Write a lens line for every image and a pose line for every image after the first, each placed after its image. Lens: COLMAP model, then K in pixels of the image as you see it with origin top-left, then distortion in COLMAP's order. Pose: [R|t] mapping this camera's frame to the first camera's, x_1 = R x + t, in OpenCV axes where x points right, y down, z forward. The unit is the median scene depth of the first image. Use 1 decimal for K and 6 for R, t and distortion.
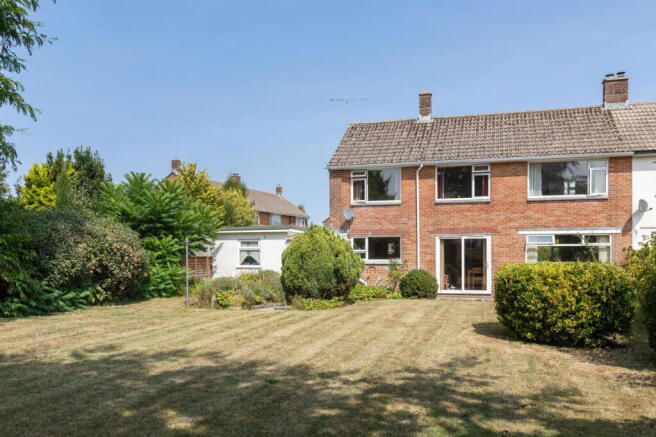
lens RADIAL K [[571.6, 0, 327.3], [0, 571.6, 250.5], [0, 0, 1]] dist [0.014005, -0.007871]
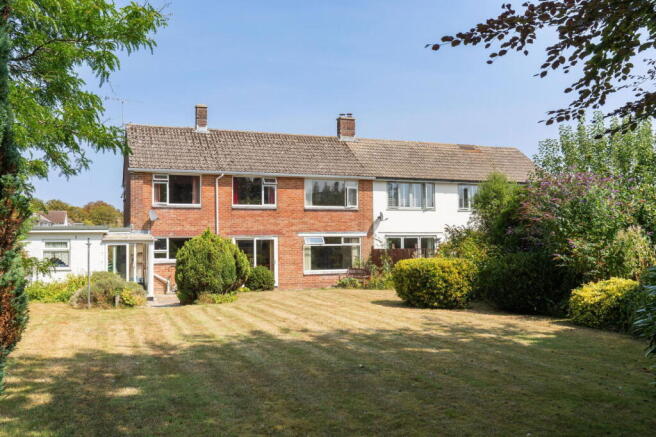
lens RADIAL K [[613.6, 0, 327.9], [0, 613.6, 218.4], [0, 0, 1]] dist [0.005907, 0.000000]
pose [[0.788027, 0.023430, 0.615194, -0.420861], [0.005069, 0.998995, -0.044540, -0.007443], [-0.615619, 0.038217, 0.787117, -0.078659]]
